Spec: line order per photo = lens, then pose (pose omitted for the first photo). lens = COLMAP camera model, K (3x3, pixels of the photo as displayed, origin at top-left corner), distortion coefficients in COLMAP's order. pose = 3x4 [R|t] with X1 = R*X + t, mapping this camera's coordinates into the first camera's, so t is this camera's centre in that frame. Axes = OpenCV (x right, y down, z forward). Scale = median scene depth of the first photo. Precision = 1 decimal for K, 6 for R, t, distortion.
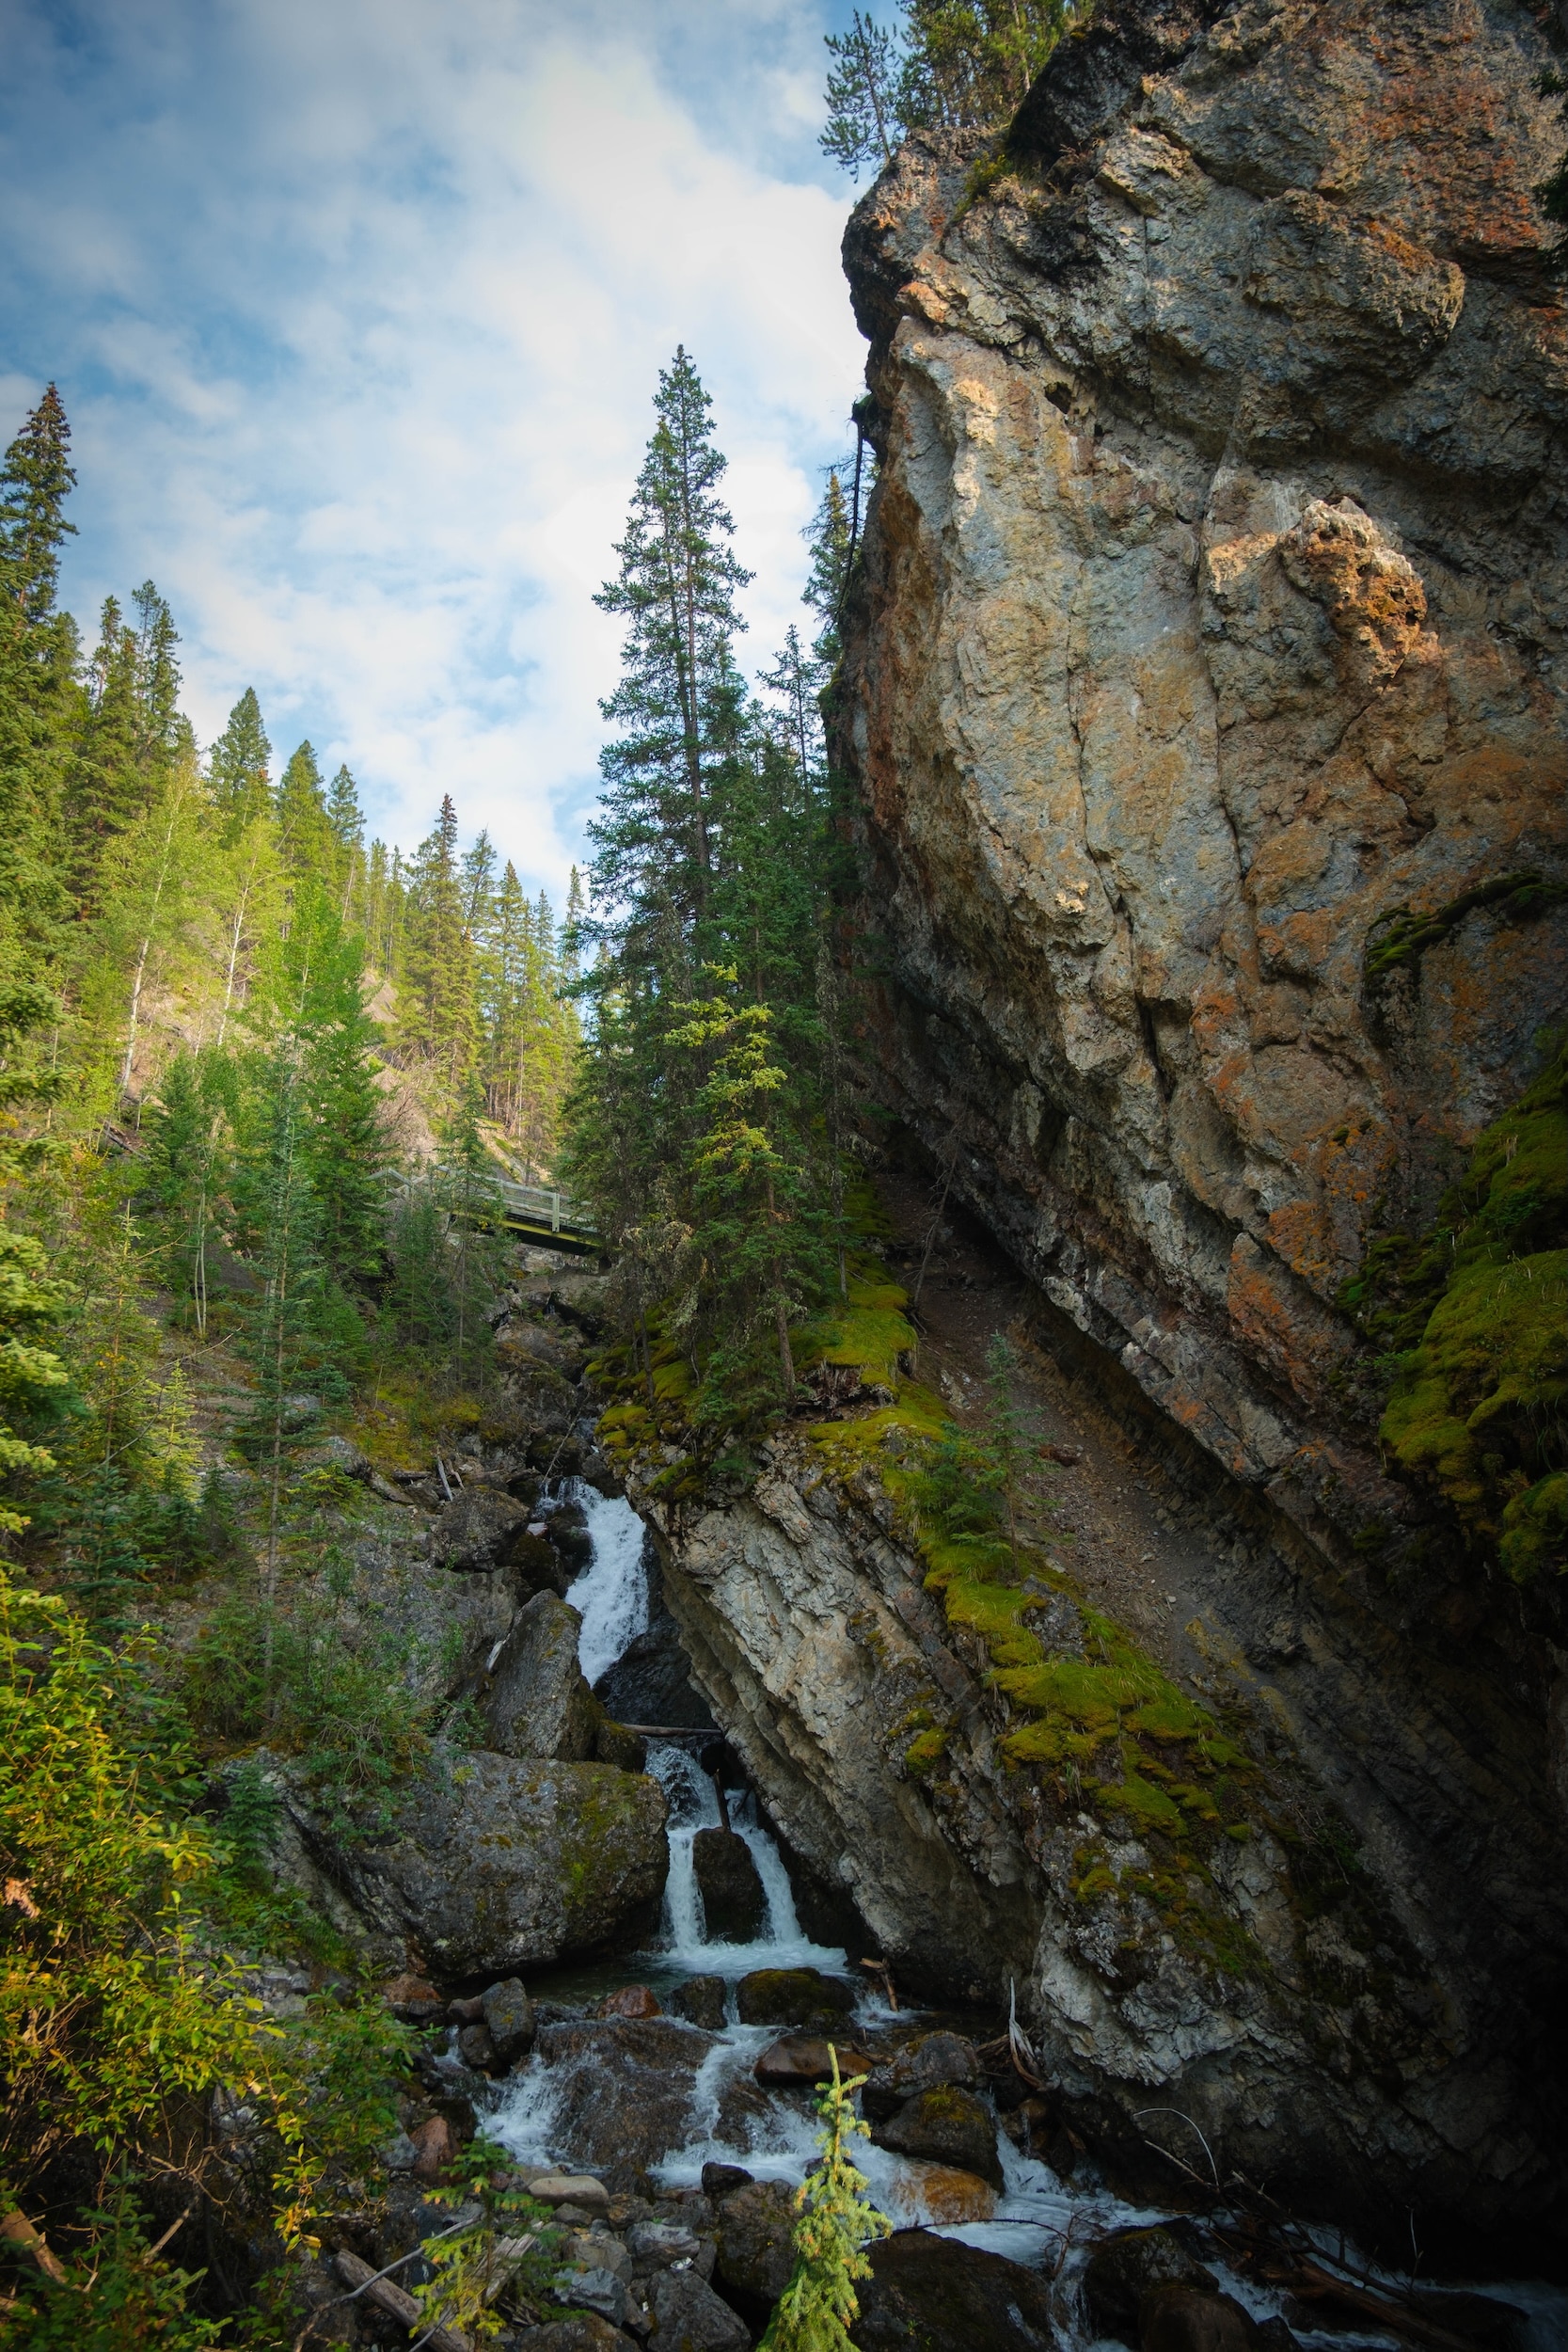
lens RADIAL K [[1596.1, 0, 783.8], [0, 1596.1, 1196.3], [0, 0, 1]] dist [-0.028755, 0.005048]
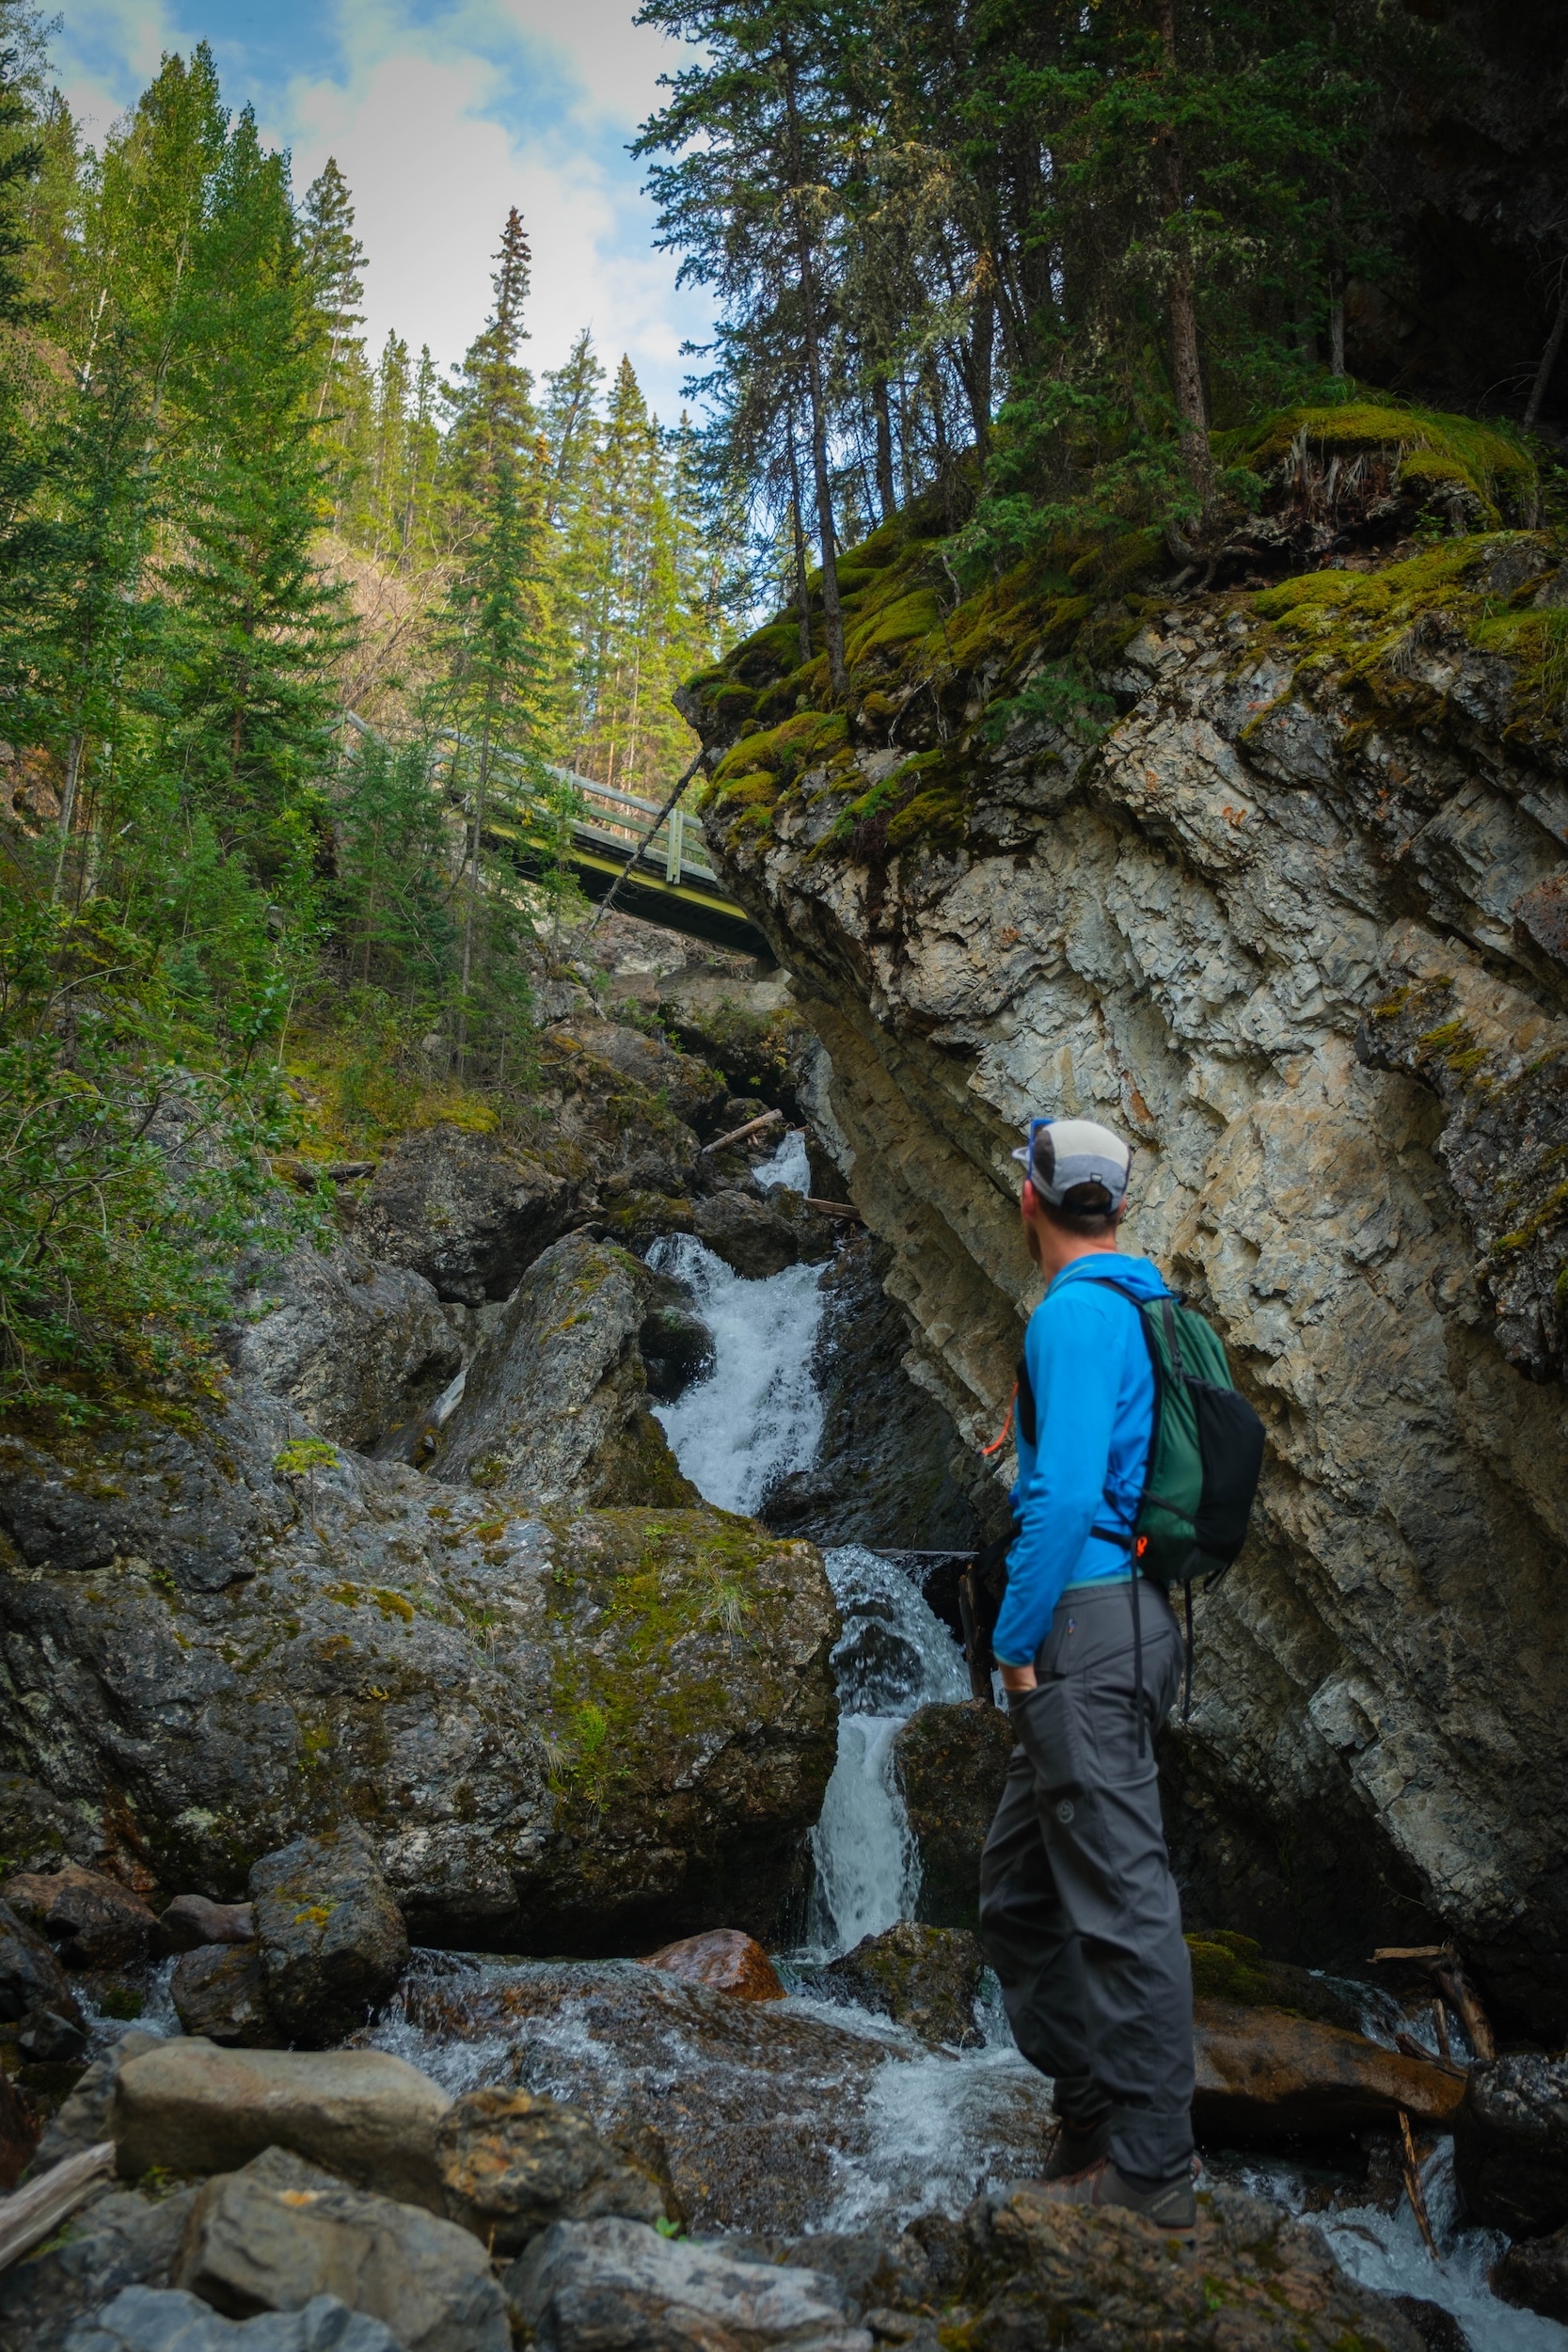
lens RADIAL K [[2807.0, 0, 769.1], [0, 2807.0, 1172.2], [0, 0, 1]] dist [-0.016100, 0.008240]
pose [[0.992519, 0.037681, -0.116129, -0.014605], [-0.034586, 0.998994, 0.028560, 0.247951], [0.117088, -0.024330, 0.992823, 0.315982]]
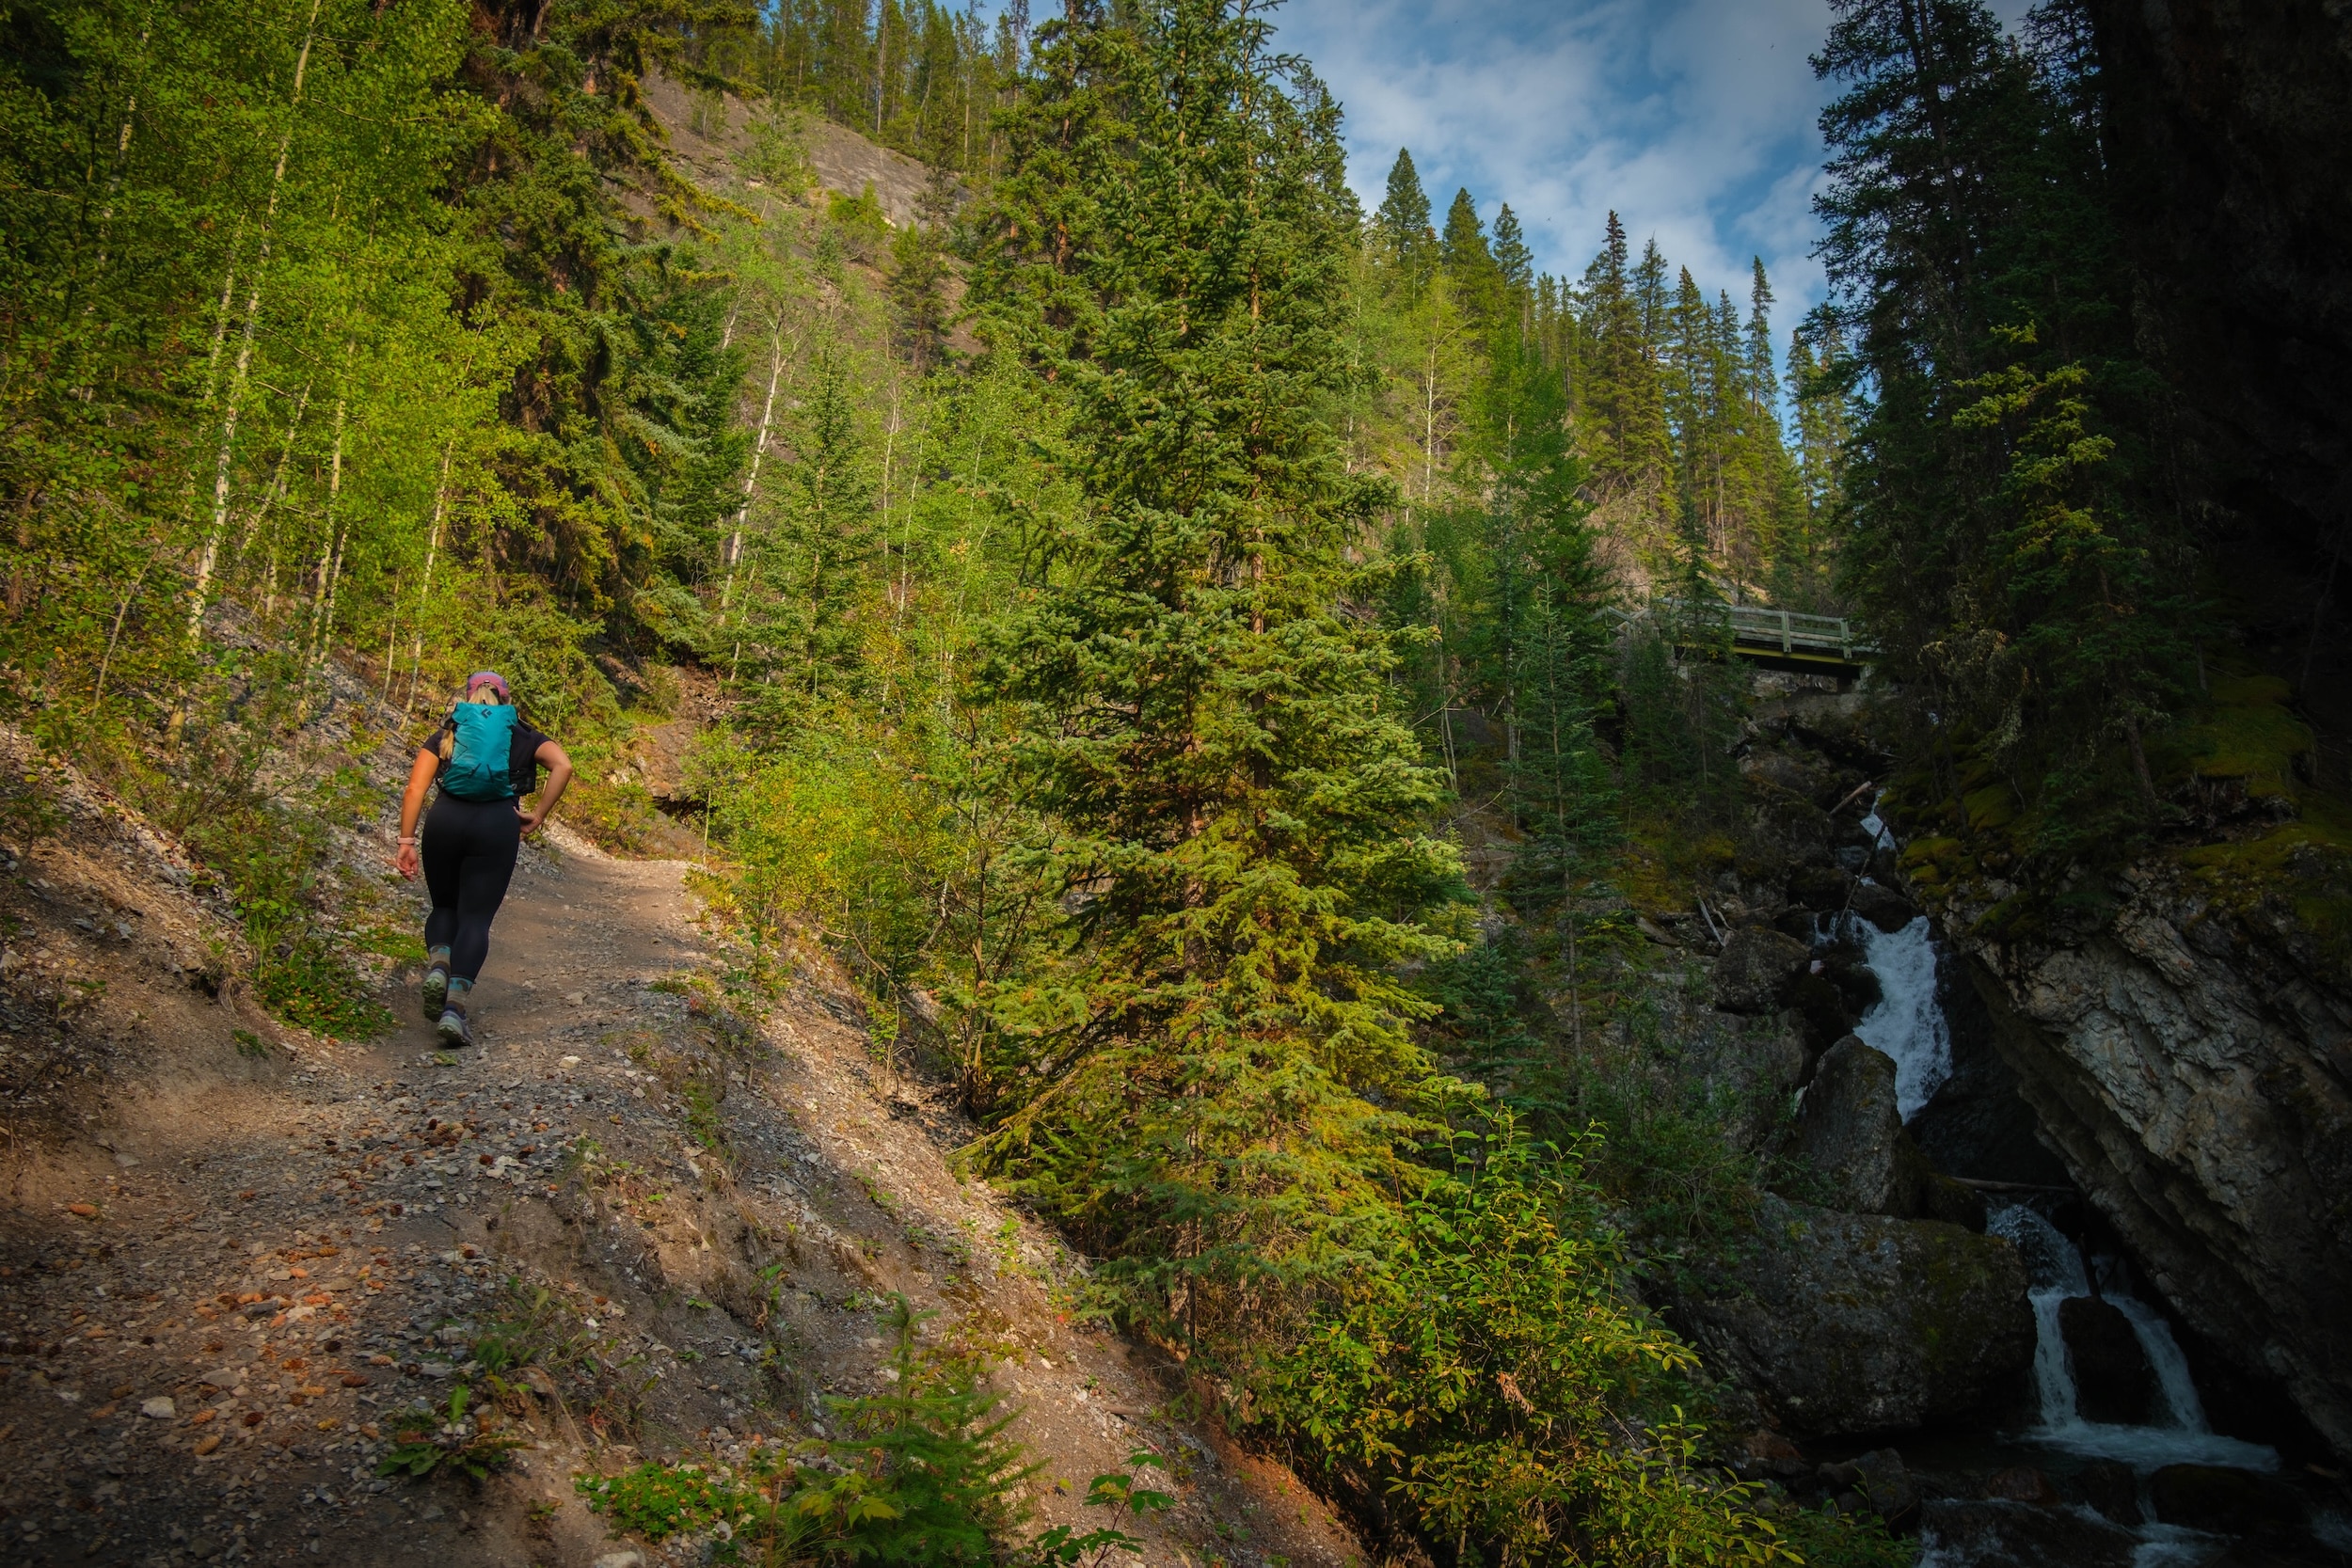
lens RADIAL K [[1596.1, 0, 1217.3], [0, 1596.1, 793.7], [0, 0, 1]] dist [-0.028755, 0.005048]
pose [[0.885881, -0.070712, -0.458493, -0.048066], [0.116718, 0.990497, 0.072756, -0.007511], [0.448991, -0.117967, 0.885715, 0.020681]]
